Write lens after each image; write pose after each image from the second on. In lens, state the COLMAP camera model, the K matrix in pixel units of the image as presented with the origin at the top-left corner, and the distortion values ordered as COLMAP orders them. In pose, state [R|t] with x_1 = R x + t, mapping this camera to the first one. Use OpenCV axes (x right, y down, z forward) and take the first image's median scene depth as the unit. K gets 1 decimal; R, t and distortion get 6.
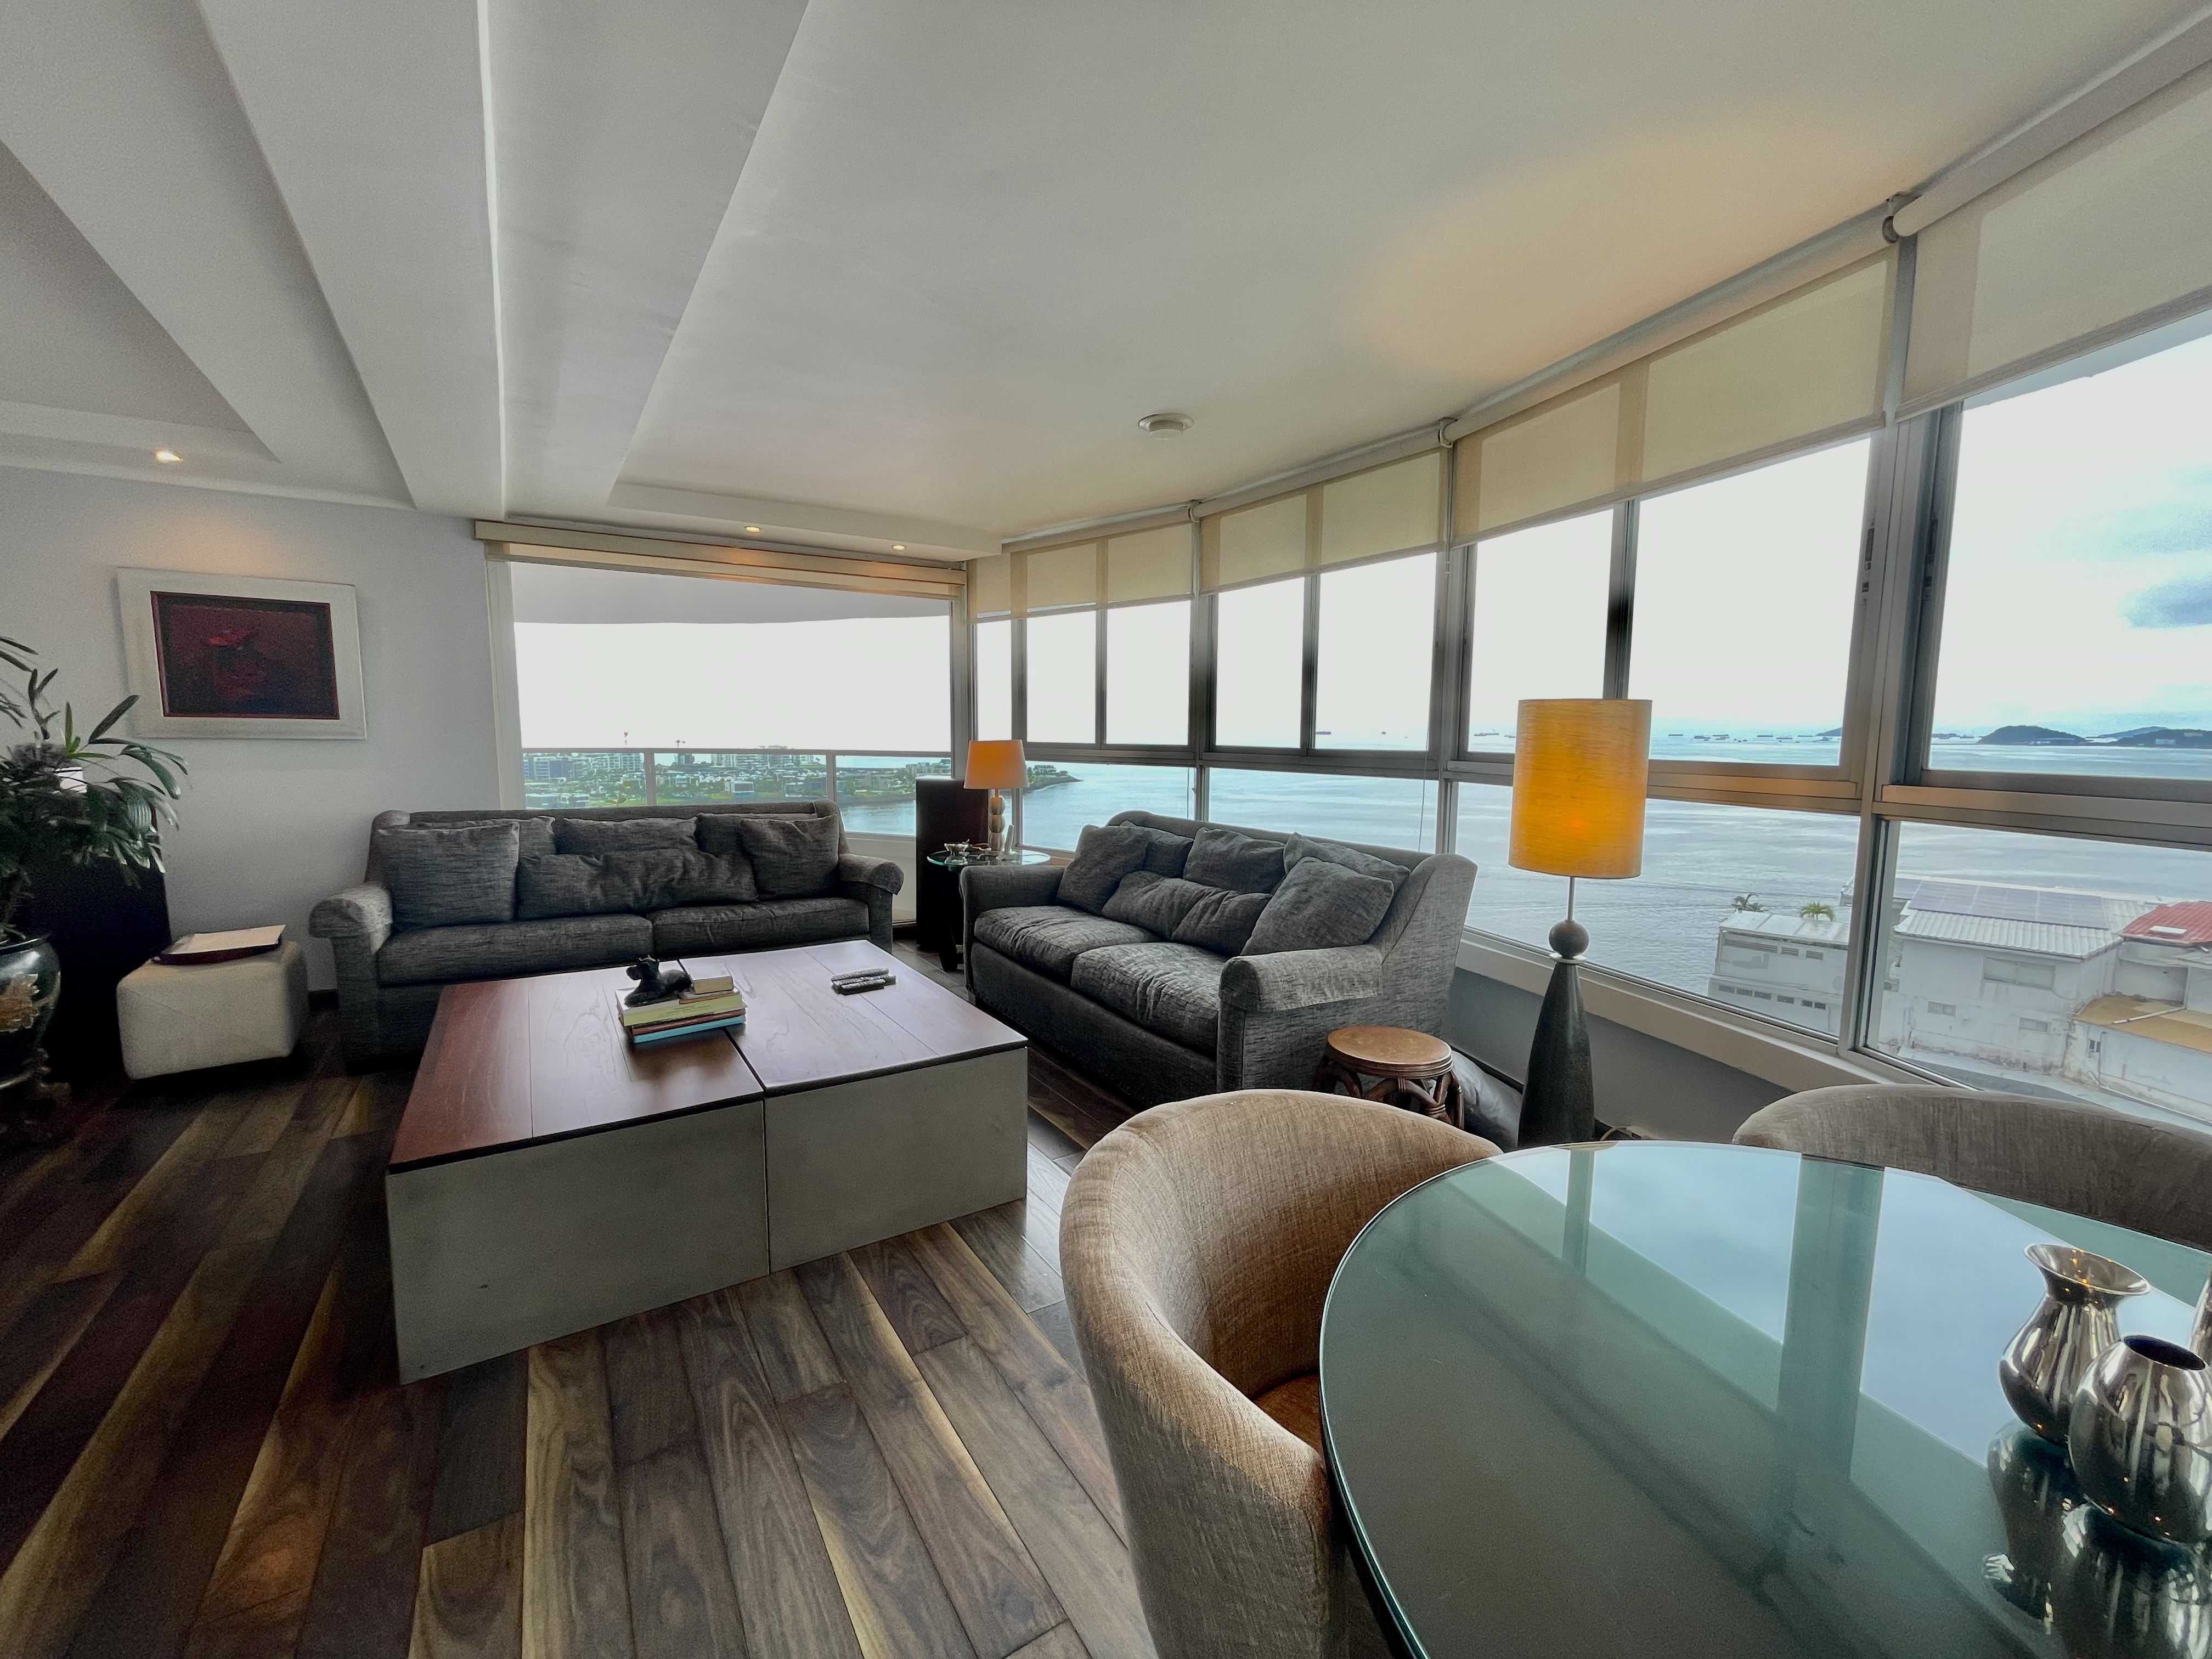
lens RADIAL K [[898.6, 0, 1107.0], [0, 898.6, 834.0], [0, 0, 1]] dist [-0.001048, -0.000083]
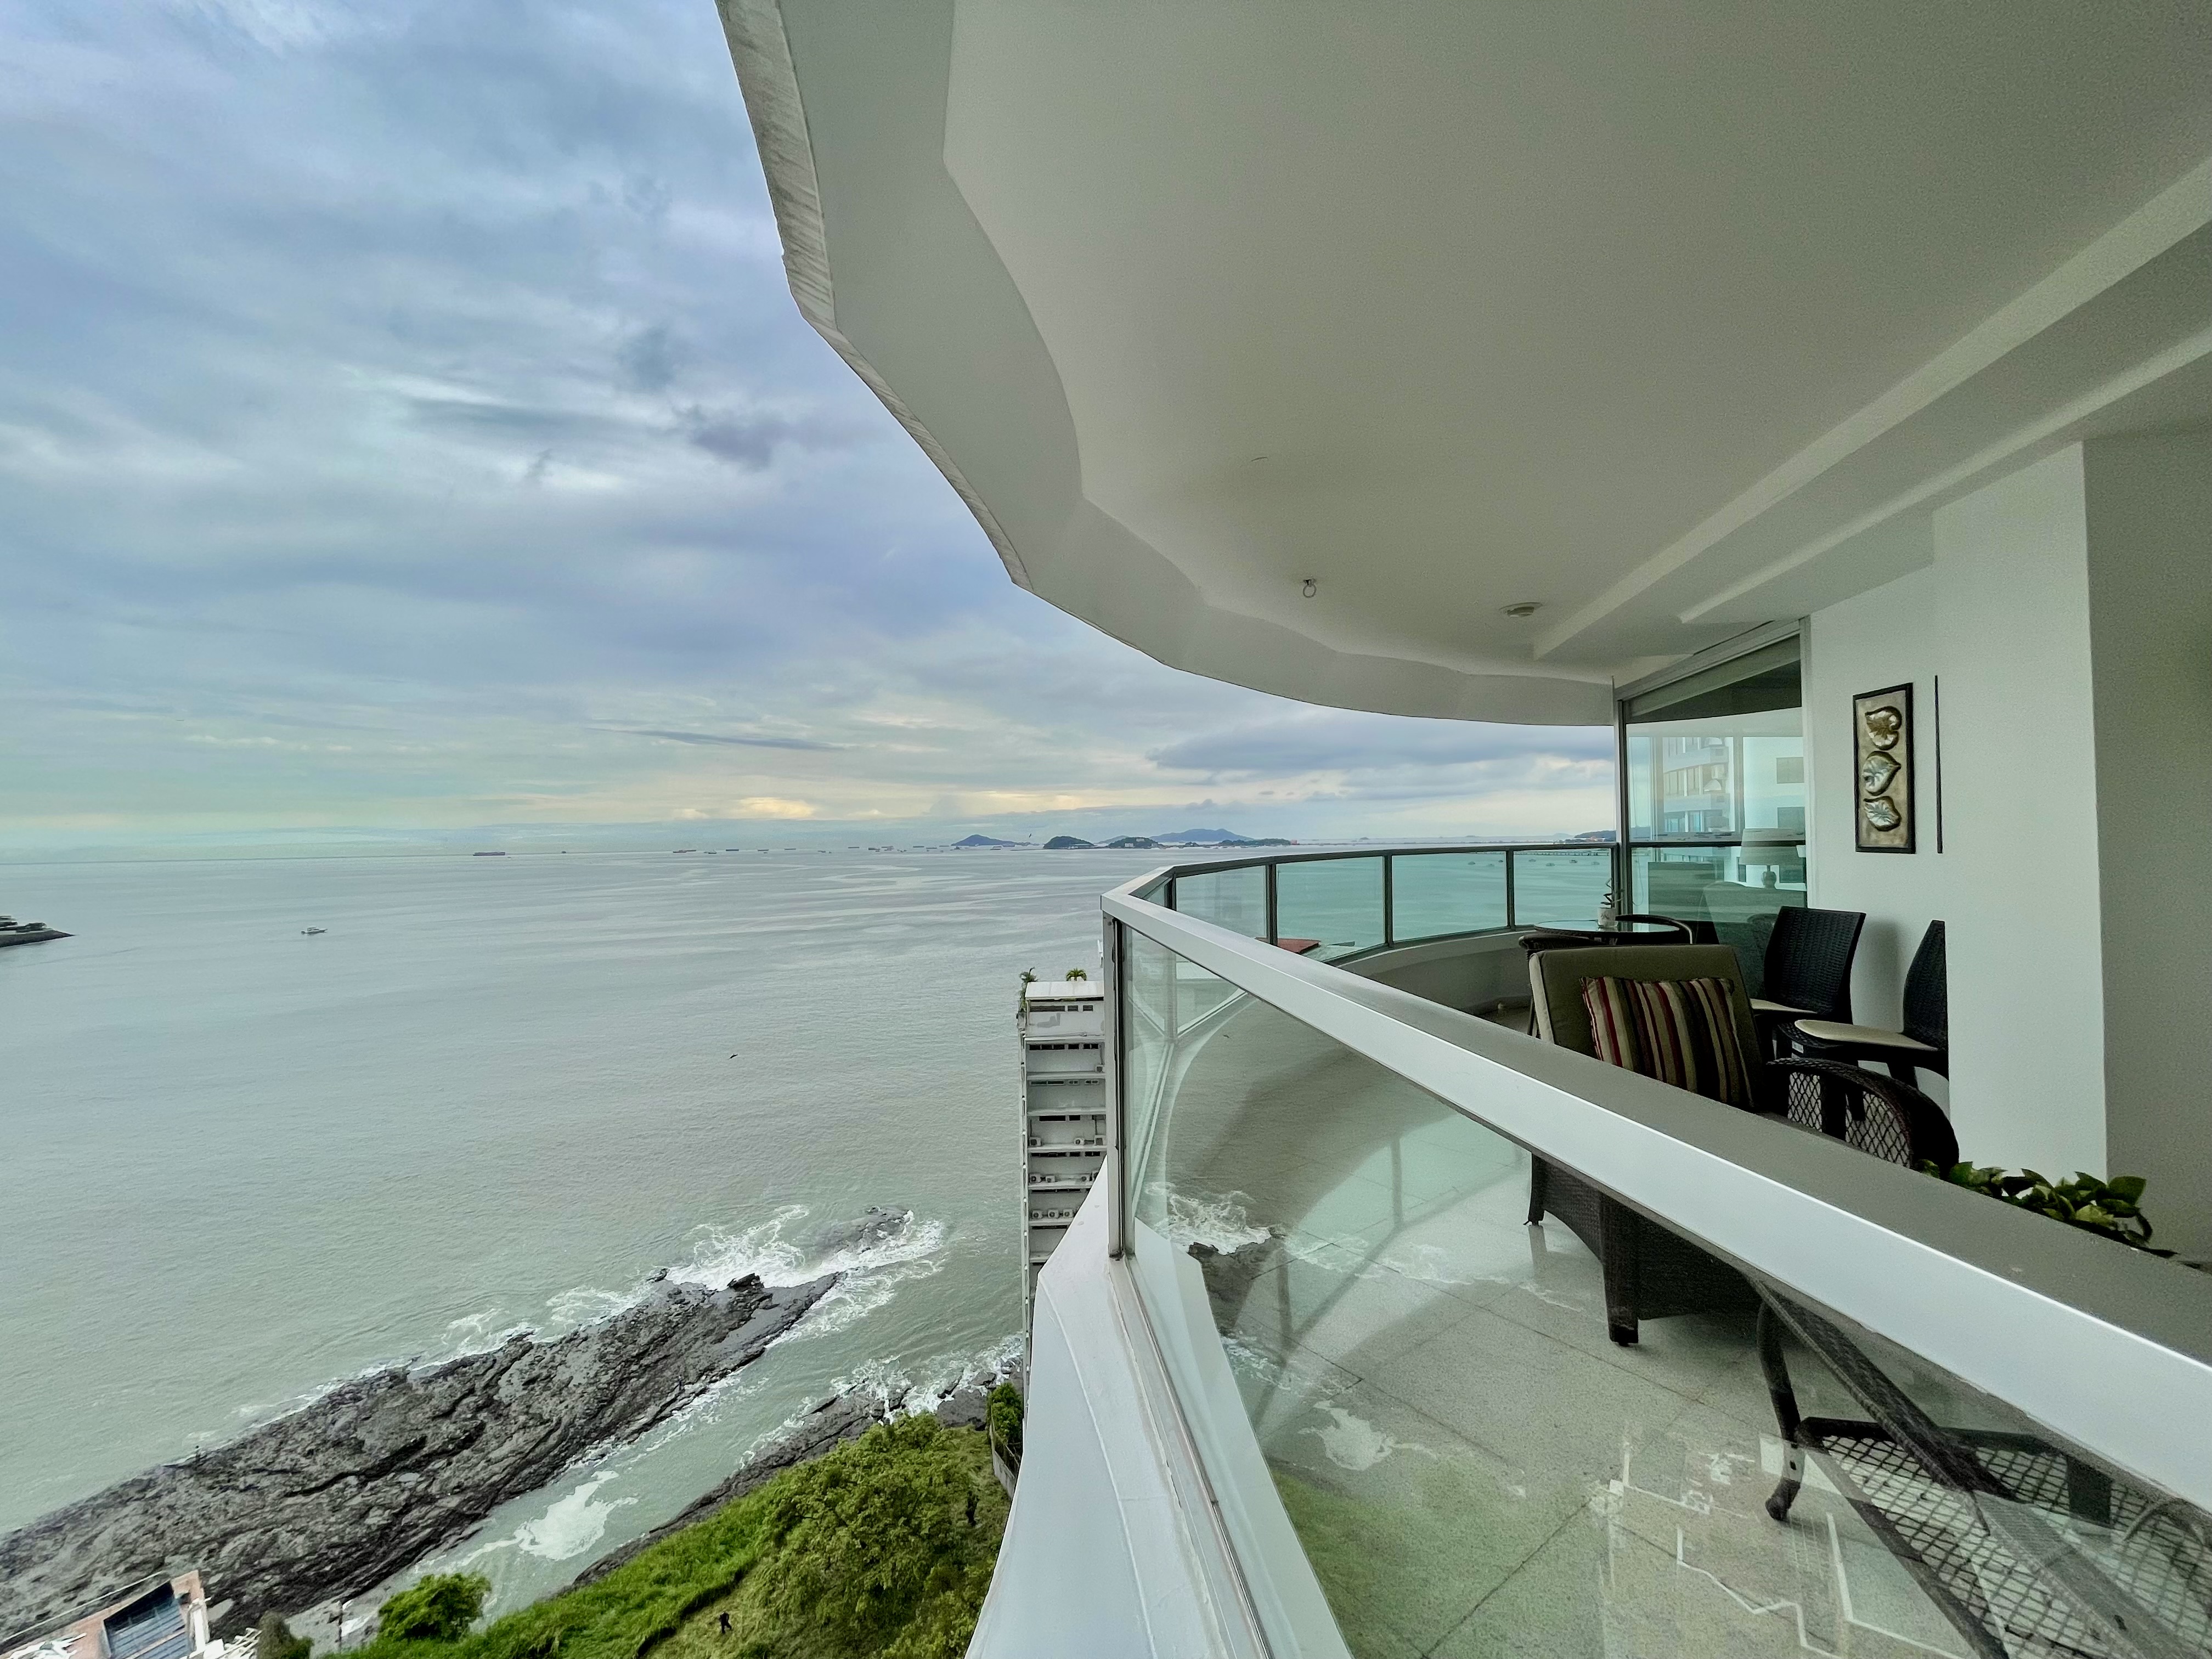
lens RADIAL K [[898.6, 0, 1106.4], [0, 898.6, 833.5], [0, 0, 1]] dist [-0.001048, -0.000083]
pose [[0.633271, -0.007597, 0.773893, -0.211313], [0.107137, 0.991185, -0.077939, -0.013112], [-0.766479, 0.132269, 0.628502, 0.111253]]
